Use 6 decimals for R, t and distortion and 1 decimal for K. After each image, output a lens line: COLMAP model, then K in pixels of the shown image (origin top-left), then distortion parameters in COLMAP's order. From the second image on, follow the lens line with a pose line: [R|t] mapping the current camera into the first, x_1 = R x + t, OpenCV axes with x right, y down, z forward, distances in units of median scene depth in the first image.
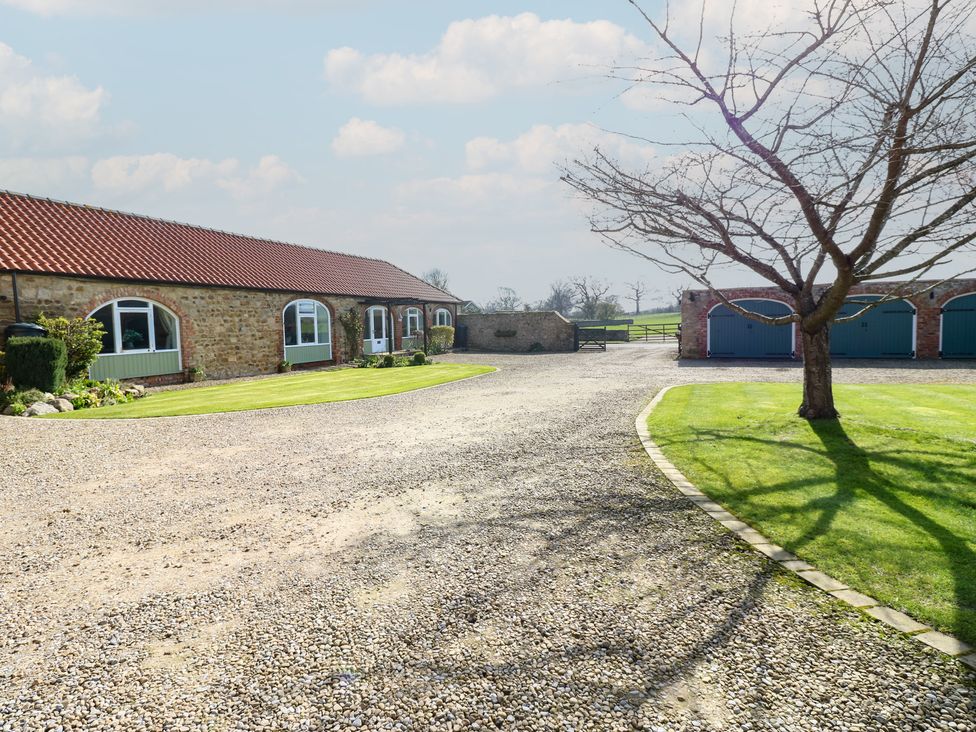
lens RADIAL K [[558.3, 0, 478.9], [0, 558.3, 351.6], [0, 0, 1]] dist [0.006081, -0.016192]
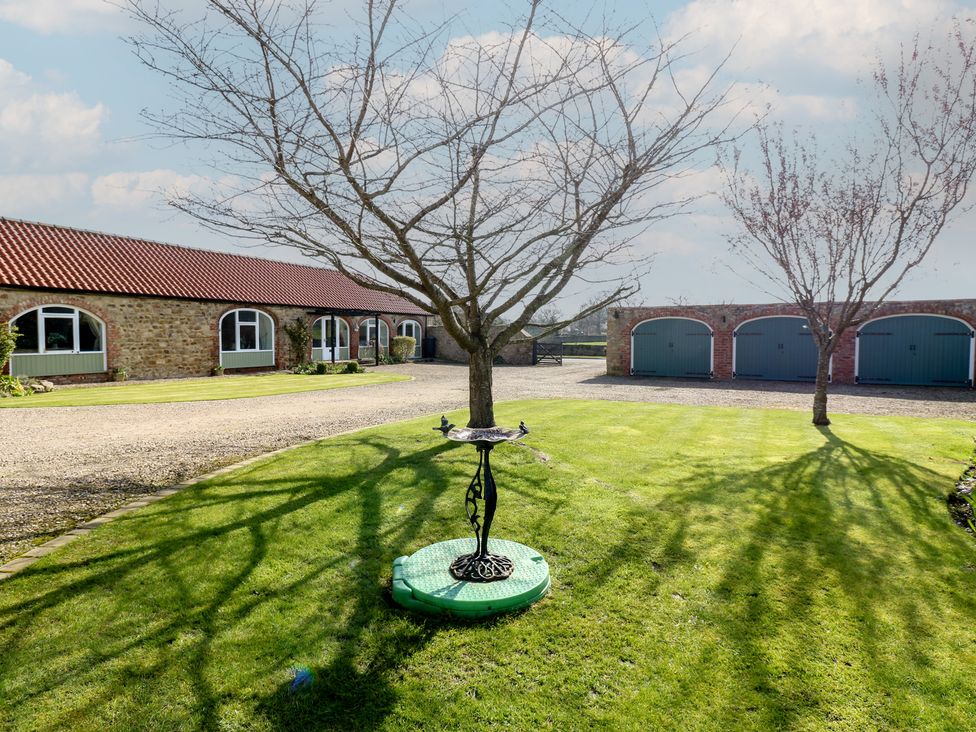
lens RADIAL K [[558.3, 0, 478.9], [0, 558.3, 351.6], [0, 0, 1]] dist [0.006081, -0.016192]
pose [[0.994584, 0.028581, -0.099925, 0.277862], [-0.030552, 0.999367, -0.018242, -0.005573], [0.099340, 0.021196, 0.994828, -0.031032]]
